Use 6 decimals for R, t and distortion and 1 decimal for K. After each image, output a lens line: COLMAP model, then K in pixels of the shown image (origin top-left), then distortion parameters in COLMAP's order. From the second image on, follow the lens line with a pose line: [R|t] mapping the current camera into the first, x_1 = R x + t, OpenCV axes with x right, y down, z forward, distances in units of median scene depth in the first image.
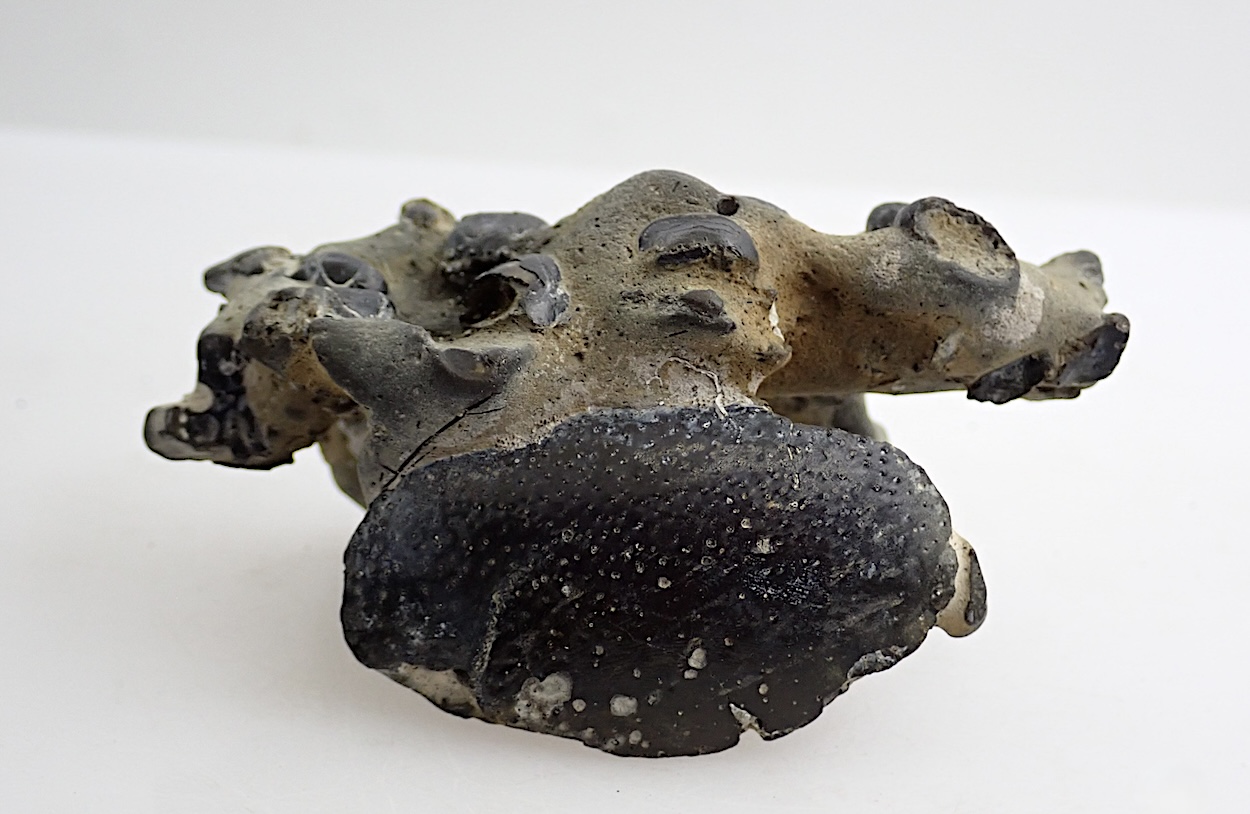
lens RADIAL K [[2658.0, 0, 623.9], [0, 2658.0, 409.2], [0, 0, 1]] dist [-0.021560, 0.000000]
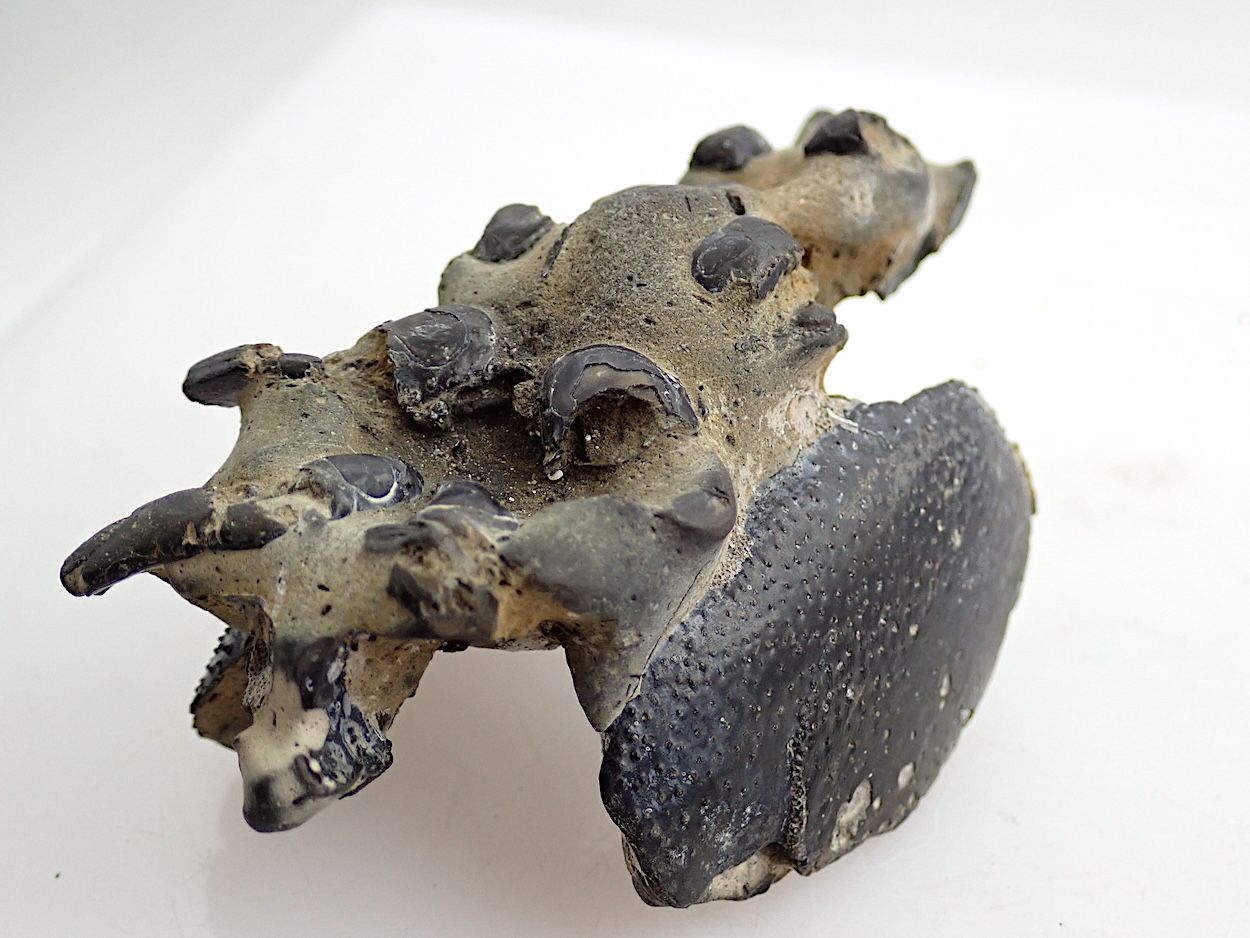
lens RADIAL K [[2399.9, 0, 624.8], [0, 2399.9, 464.9], [0, 0, 1]] dist [0.039676, 0.000000]
pose [[0.574072, -0.438938, 0.691213, -0.549373], [0.308580, 0.897908, 0.313910, -0.254709], [-0.758433, 0.033087, 0.650911, 0.544603]]
